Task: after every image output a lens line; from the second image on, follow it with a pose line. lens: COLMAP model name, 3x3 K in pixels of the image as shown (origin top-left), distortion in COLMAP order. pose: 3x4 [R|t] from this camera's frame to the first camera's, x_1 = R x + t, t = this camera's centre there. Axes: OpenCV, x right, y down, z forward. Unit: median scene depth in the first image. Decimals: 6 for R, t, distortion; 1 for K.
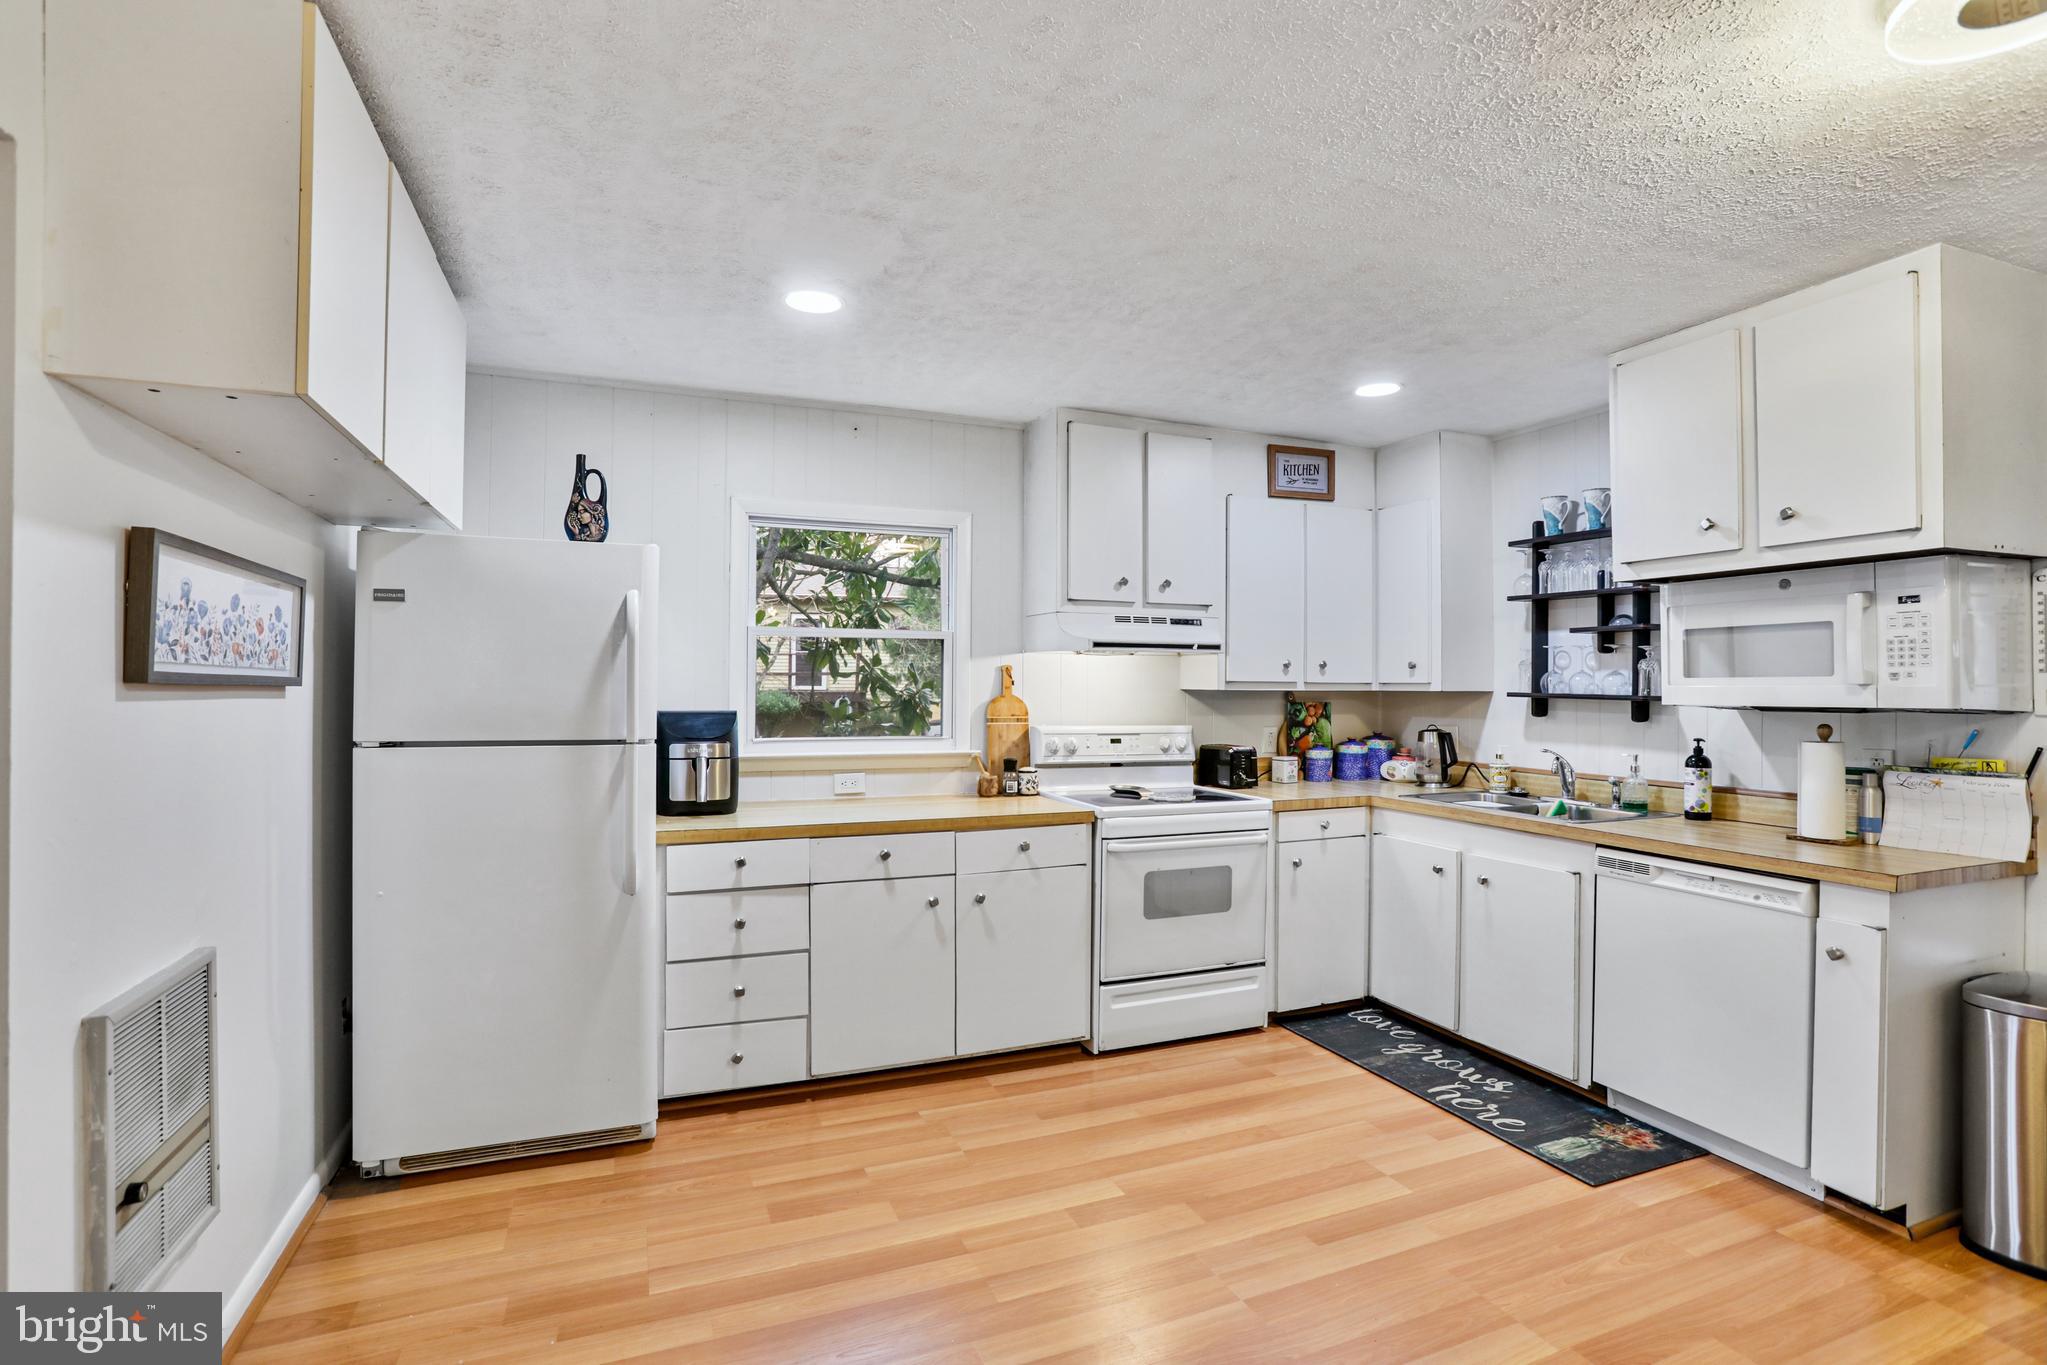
lens RADIAL K [[951.4, 0, 1007.3], [0, 951.4, 684.7], [0, 0, 1]] dist [-0.053115, 0.005567]
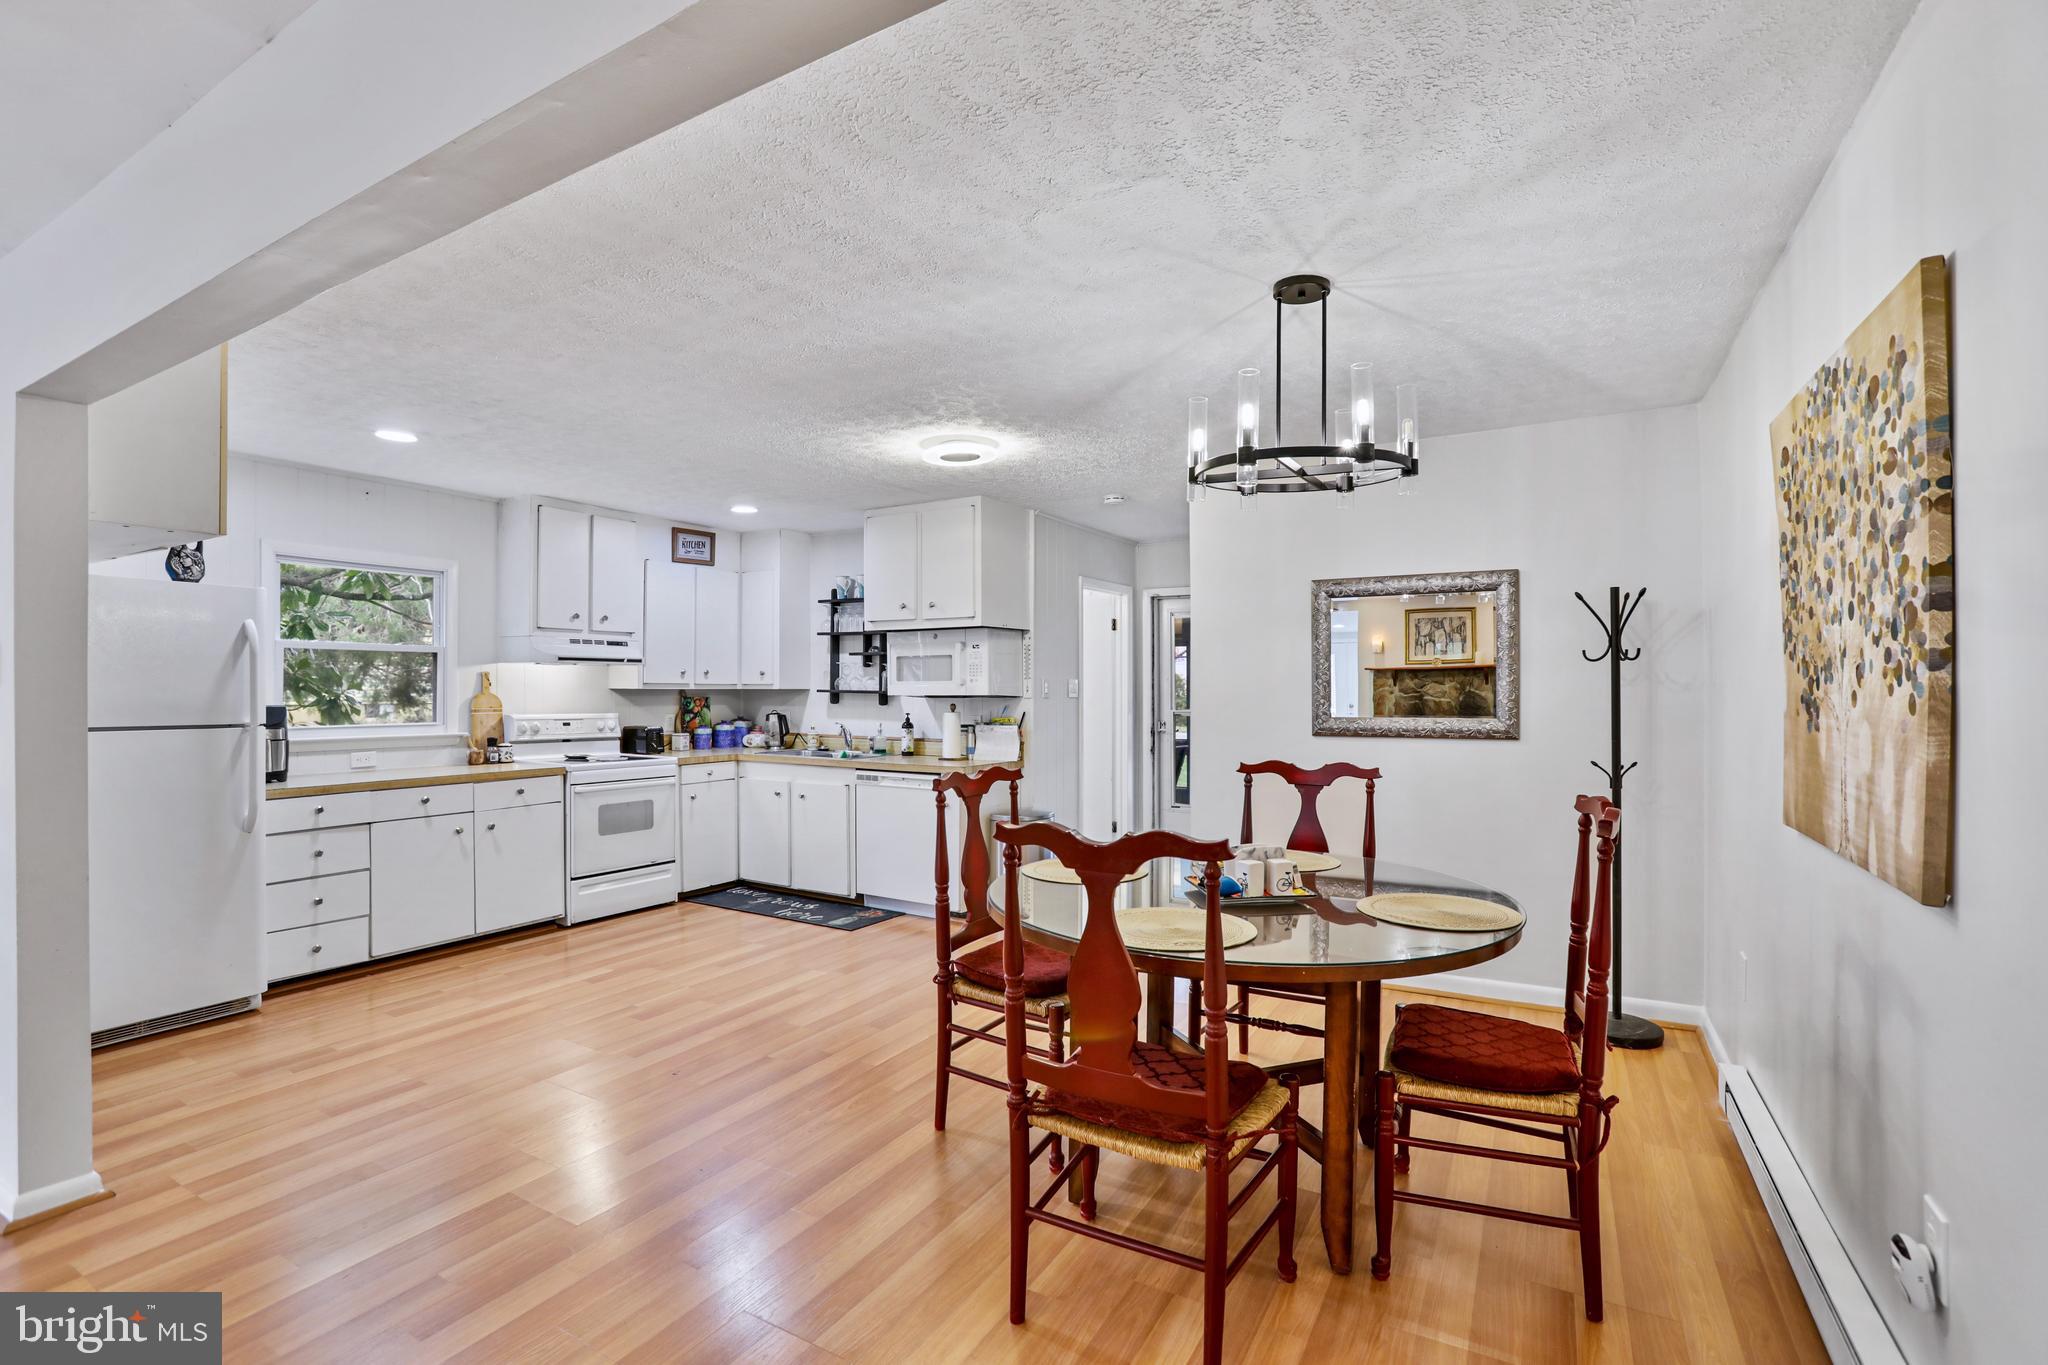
lens RADIAL K [[951.9, 0, 1017.9], [0, 951.9, 691.3], [0, 0, 1]] dist [-0.053115, 0.005567]
pose [[0.786523, -0.004580, 0.617544, -0.267088], [0.001260, 0.999982, 0.005811, 0.001723], [-0.617559, -0.003793, 0.786515, -0.639320]]
